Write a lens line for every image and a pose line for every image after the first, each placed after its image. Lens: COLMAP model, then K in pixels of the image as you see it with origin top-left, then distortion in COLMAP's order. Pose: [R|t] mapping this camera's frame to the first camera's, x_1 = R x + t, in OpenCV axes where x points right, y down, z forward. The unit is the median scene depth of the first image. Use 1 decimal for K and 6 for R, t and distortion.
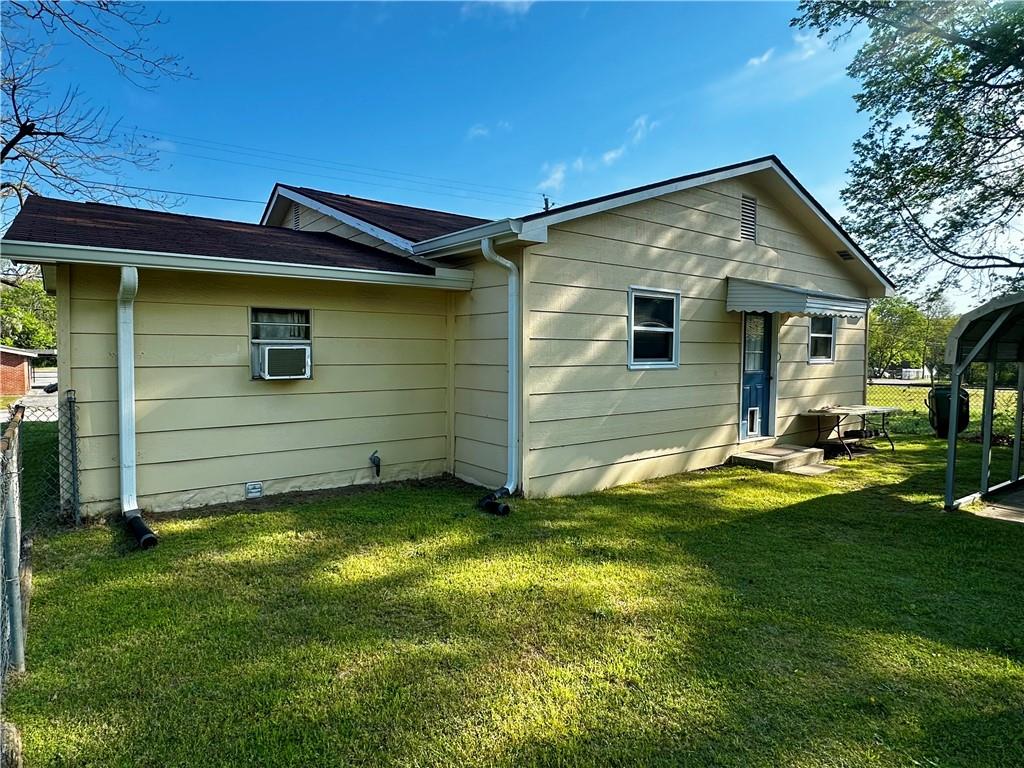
lens RADIAL K [[581.0, 0, 512.0], [0, 581.0, 379.7], [0, 0, 1]] dist [-0.002206, 0.000496]
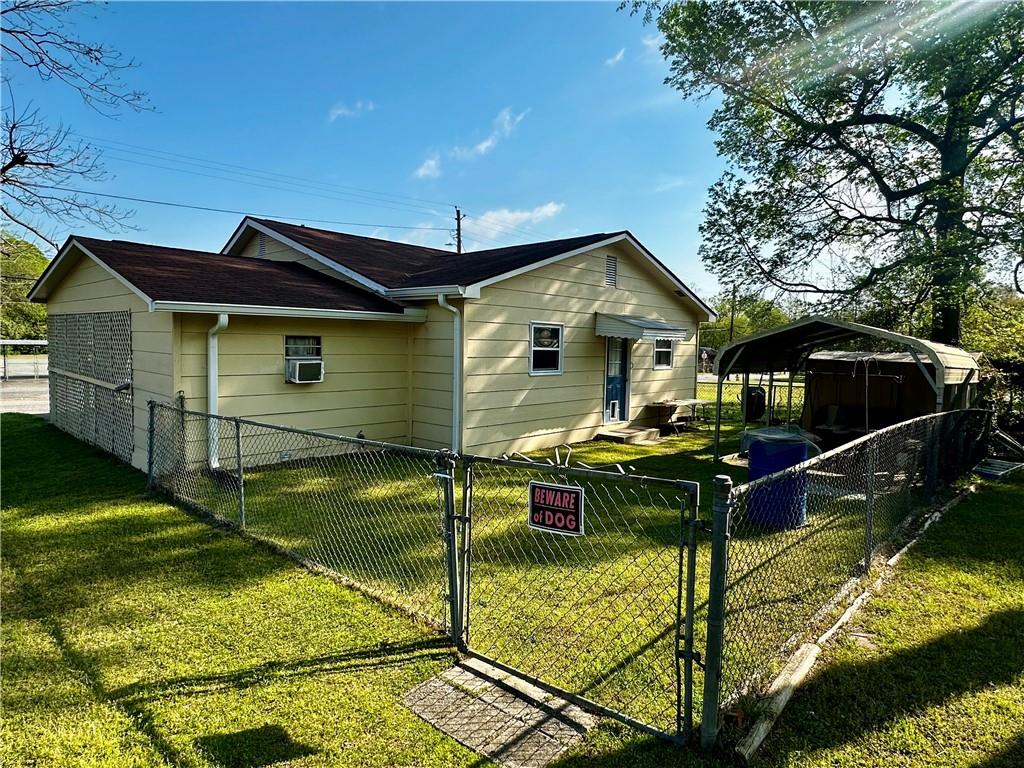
lens RADIAL K [[581.0, 0, 512.0], [0, 581.0, 379.7], [0, 0, 1]] dist [-0.002206, 0.000496]
pose [[0.986155, 0.005119, 0.165749, -0.081257], [-0.007409, 0.999885, 0.013199, -0.023480], [-0.165663, -0.014245, 0.986080, -0.416033]]
